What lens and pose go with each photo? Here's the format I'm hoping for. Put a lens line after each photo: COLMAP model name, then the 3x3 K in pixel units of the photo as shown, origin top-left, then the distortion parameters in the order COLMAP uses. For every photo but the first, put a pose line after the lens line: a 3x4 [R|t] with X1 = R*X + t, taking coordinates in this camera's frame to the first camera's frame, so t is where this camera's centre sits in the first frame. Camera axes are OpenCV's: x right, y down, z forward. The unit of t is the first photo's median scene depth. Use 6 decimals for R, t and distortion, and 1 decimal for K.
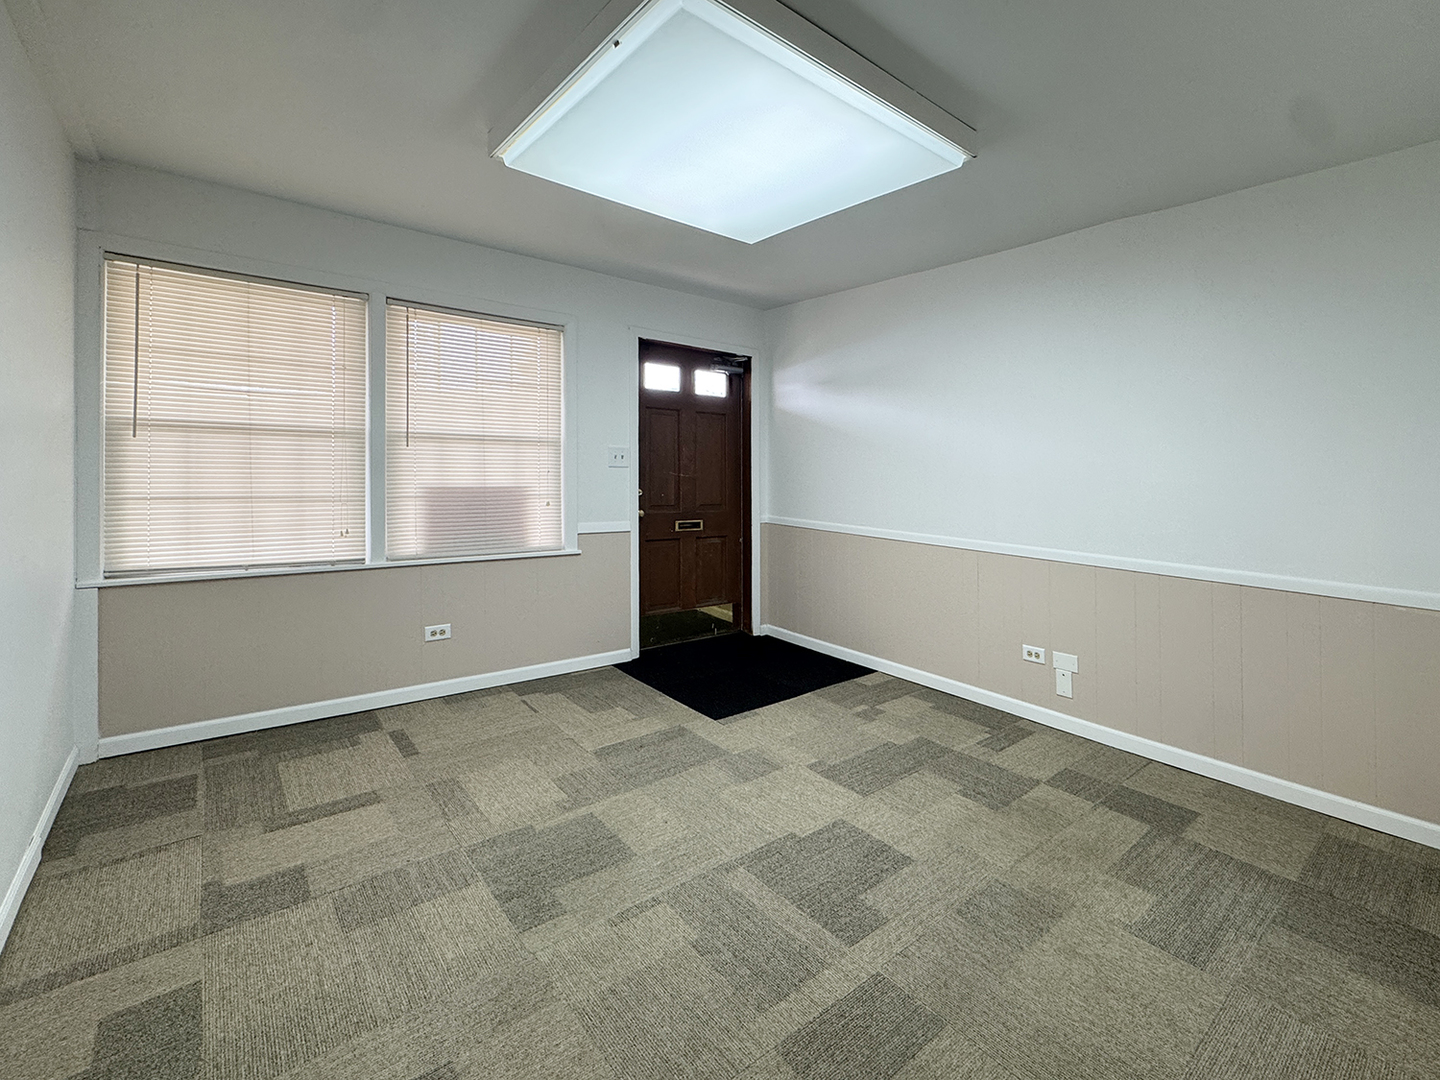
lens RADIAL K [[666.8, 0, 815.6], [0, 666.8, 506.5], [0, 0, 1]] dist [-0.003384, -0.000239]
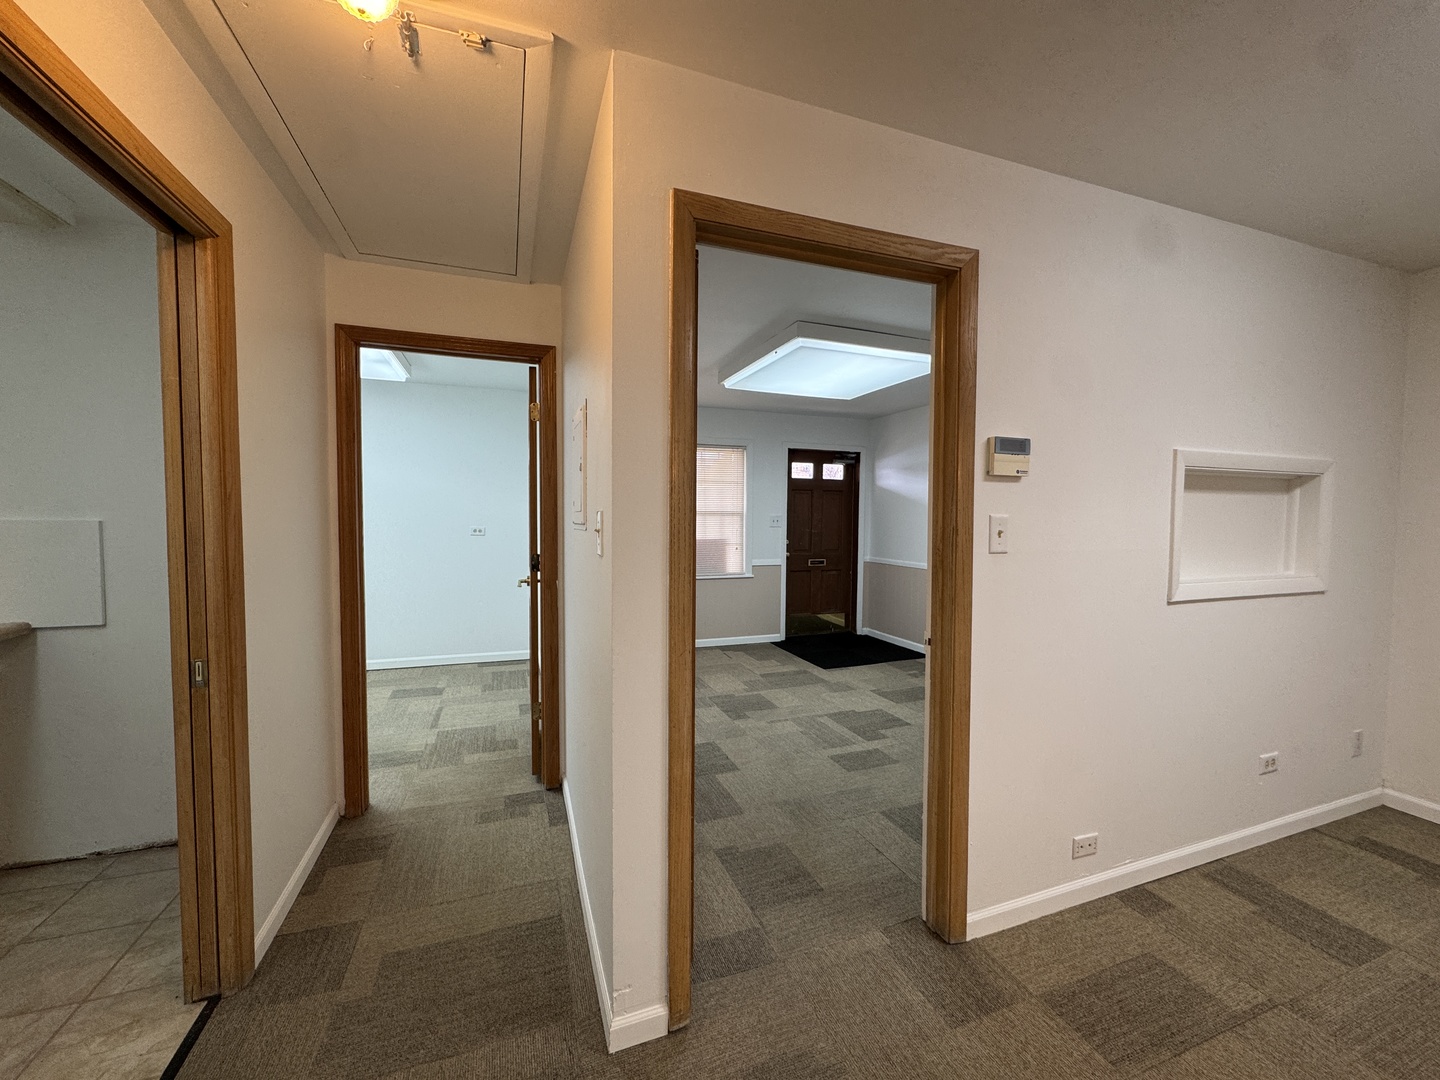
lens RADIAL K [[573.1, 0, 712.8], [0, 573.1, 614.9], [0, 0, 1]] dist [-0.006404, 0.000110]
pose [[0.921997, 0.046217, -0.384428, 0.163290], [-0.005612, 0.994341, 0.106082, 0.012304], [0.387156, -0.095650, 0.917040, -0.533316]]
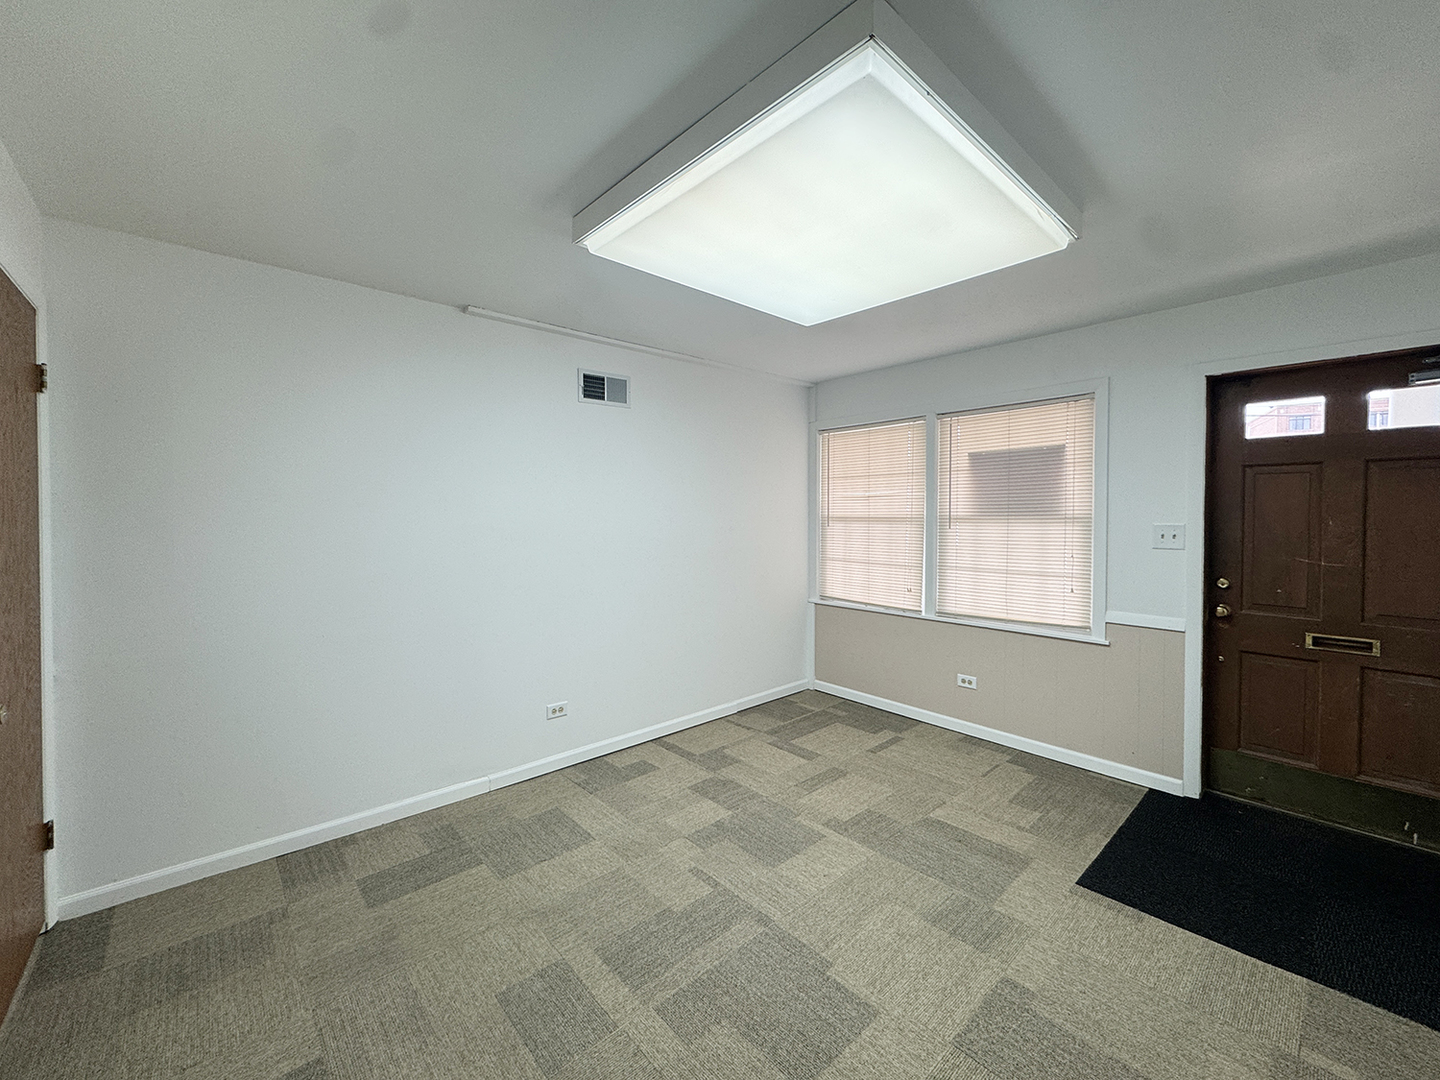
lens RADIAL K [[573.1, 0, 707.9], [0, 573.1, 577.3], [0, 0, 1]] dist [-0.006404, 0.000110]
pose [[-0.024435, 0.080666, -0.996442, 0.498656], [-0.060323, 0.994804, 0.082013, -0.059729], [0.997880, 0.062112, -0.019442, 0.582466]]
